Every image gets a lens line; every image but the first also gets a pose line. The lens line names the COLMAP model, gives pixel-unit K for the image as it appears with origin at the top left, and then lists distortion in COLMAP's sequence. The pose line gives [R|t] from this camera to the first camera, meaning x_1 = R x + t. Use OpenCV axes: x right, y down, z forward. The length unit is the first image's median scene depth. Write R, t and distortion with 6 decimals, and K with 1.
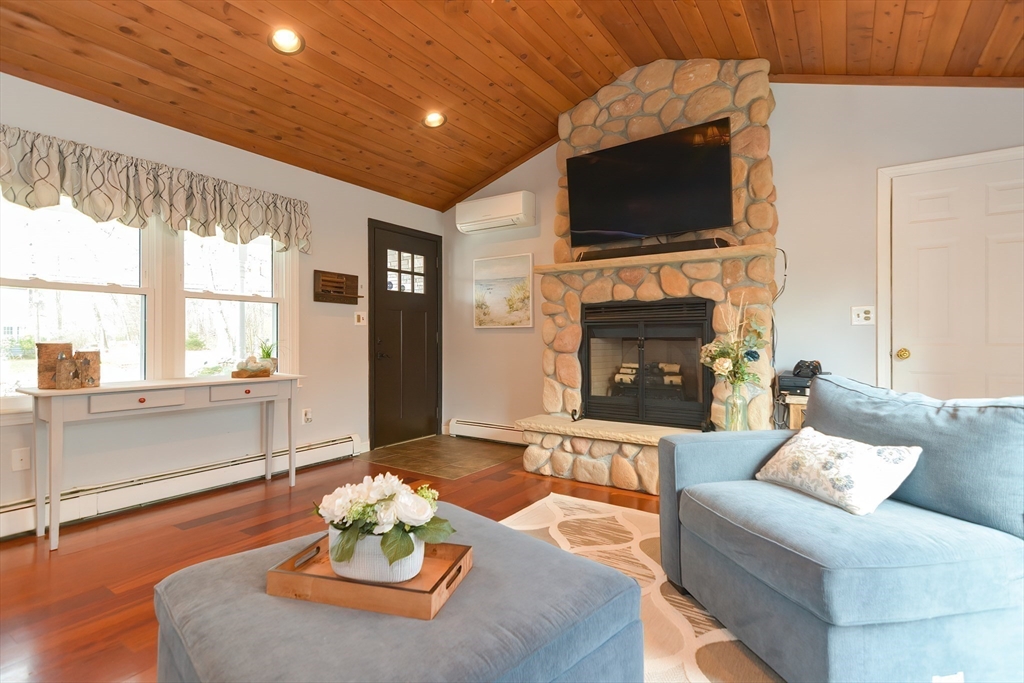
lens RADIAL K [[490.2, 0, 512.2], [0, 490.2, 350.6], [0, 0, 1]] dist [0.022886, -0.007664]
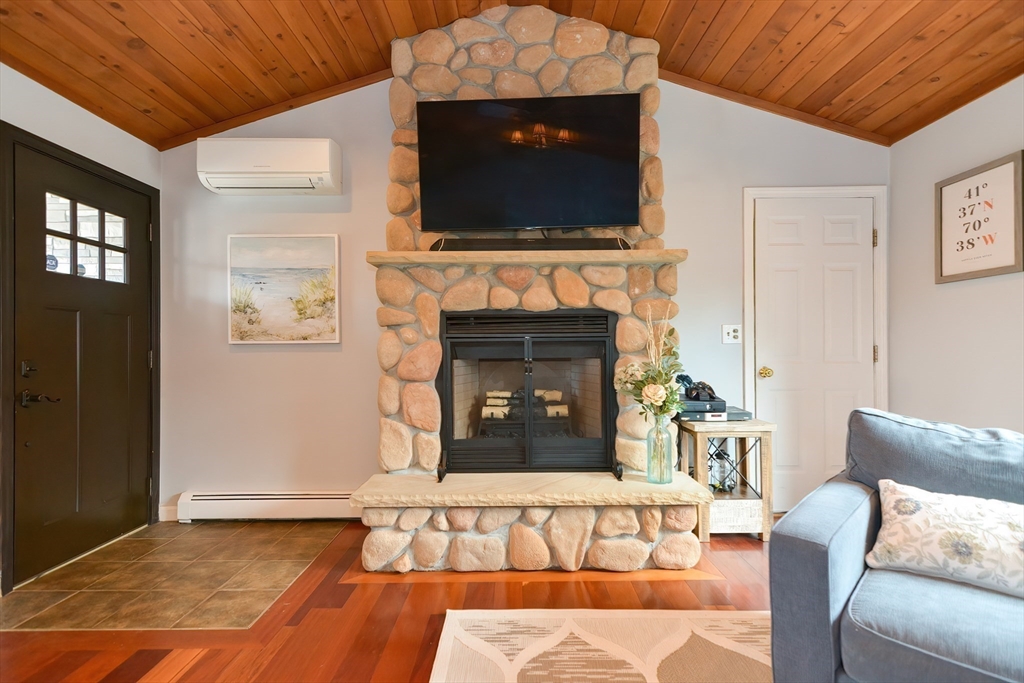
lens RADIAL K [[490.2, 0, 512.2], [0, 490.2, 350.6], [0, 0, 1]] dist [0.022886, -0.007664]
pose [[0.829977, -0.008504, 0.557733, -0.171979], [0.020733, 0.999663, -0.015610, -0.026212], [-0.557413, 0.024519, 0.829873, 0.364923]]
